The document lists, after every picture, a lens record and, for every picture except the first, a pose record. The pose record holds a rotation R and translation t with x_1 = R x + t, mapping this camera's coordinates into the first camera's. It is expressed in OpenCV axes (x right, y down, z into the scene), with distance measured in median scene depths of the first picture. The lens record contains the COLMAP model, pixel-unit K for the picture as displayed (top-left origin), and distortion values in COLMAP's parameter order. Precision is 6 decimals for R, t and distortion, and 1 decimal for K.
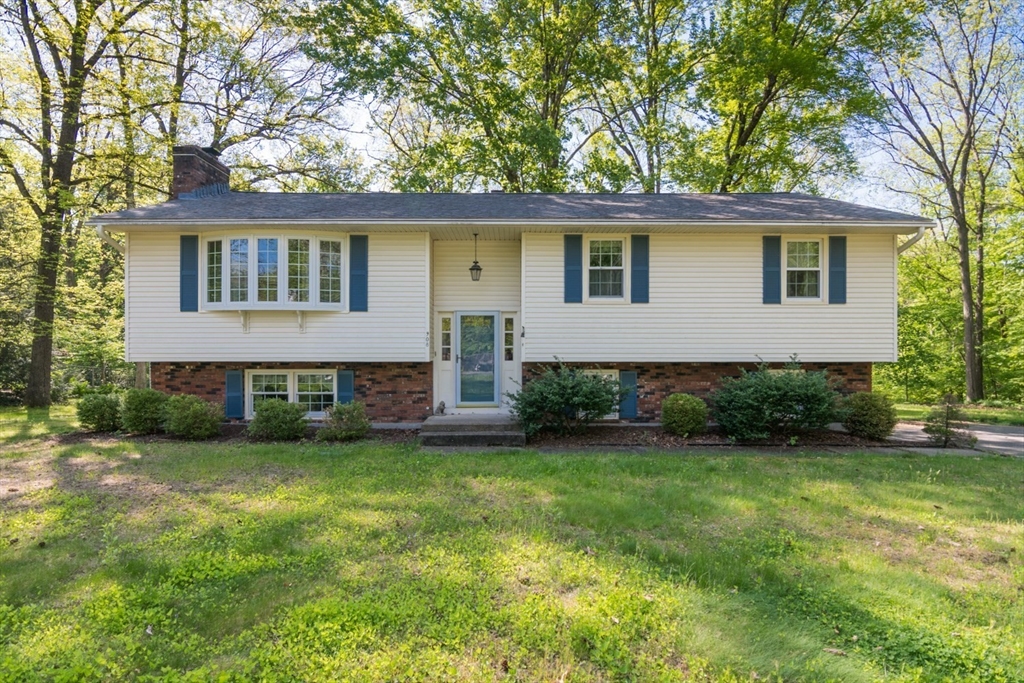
lens RADIAL K [[500.2, 0, 509.1], [0, 500.2, 363.6], [0, 0, 1]] dist [-0.015781, -0.002344]
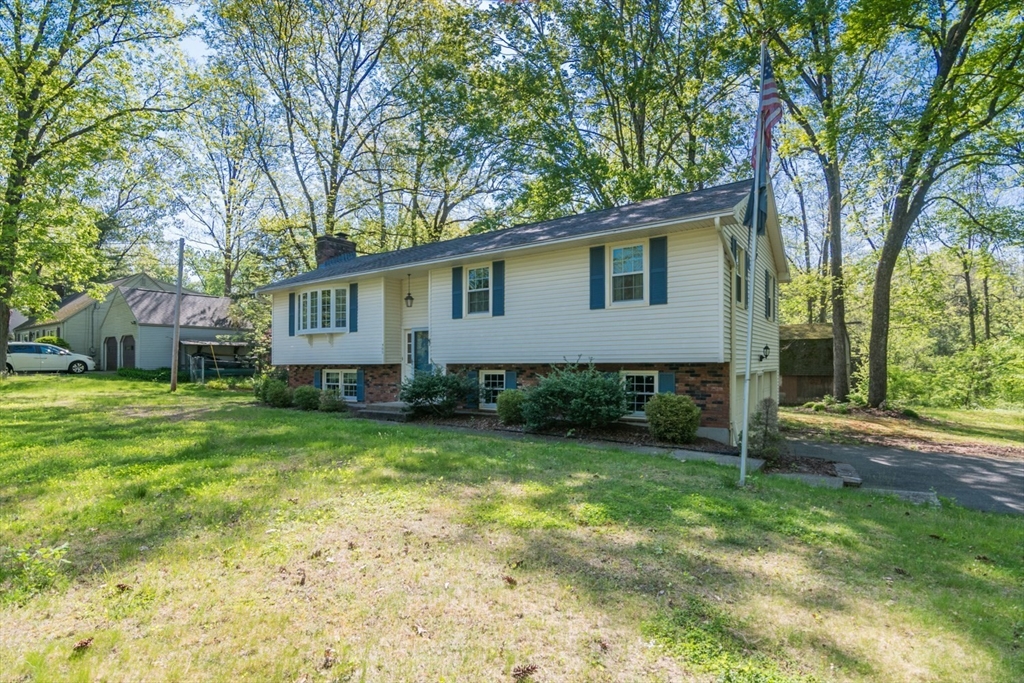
lens RADIAL K [[500.2, 0, 509.1], [0, 500.2, 363.6], [0, 0, 1]] dist [-0.015781, -0.002344]
pose [[0.817375, -0.004028, -0.576091, 0.941597], [0.001917, 0.999989, -0.004272, 0.001567], [0.576102, 0.002388, 0.817374, 0.004993]]
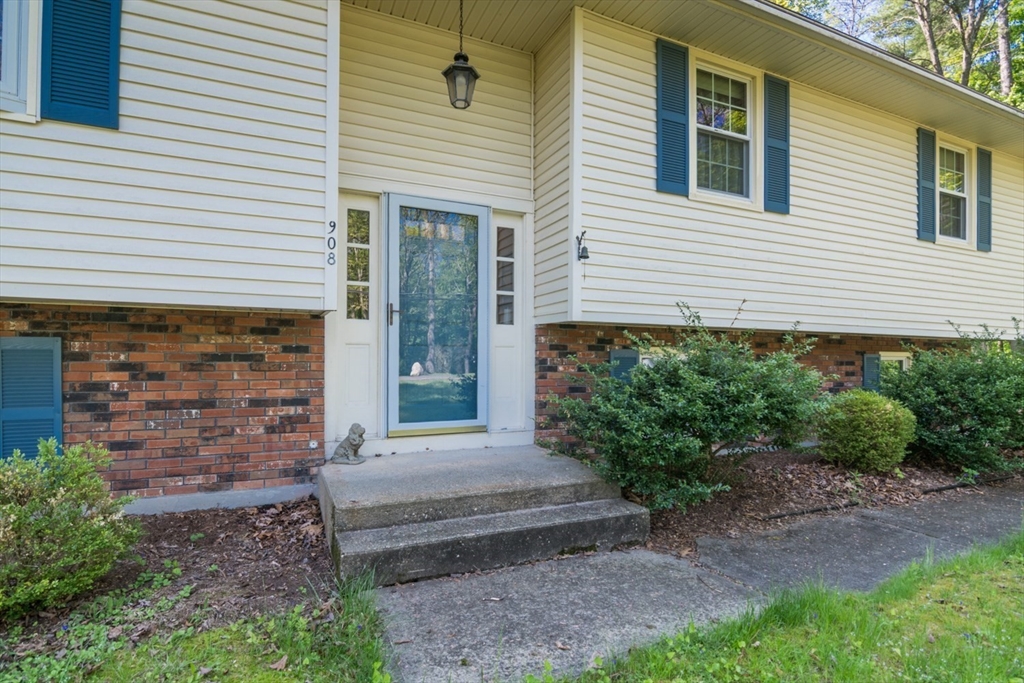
lens RADIAL K [[503.4, 0, 496.4], [0, 503.4, 368.1], [0, 0, 1]] dist [-0.010154, -0.000295]
pose [[0.921794, 0.000695, 0.387680, -0.182218], [-0.000469, 1.000000, -0.000677, 0.033336], [-0.387680, 0.000442, 0.921794, 0.609831]]
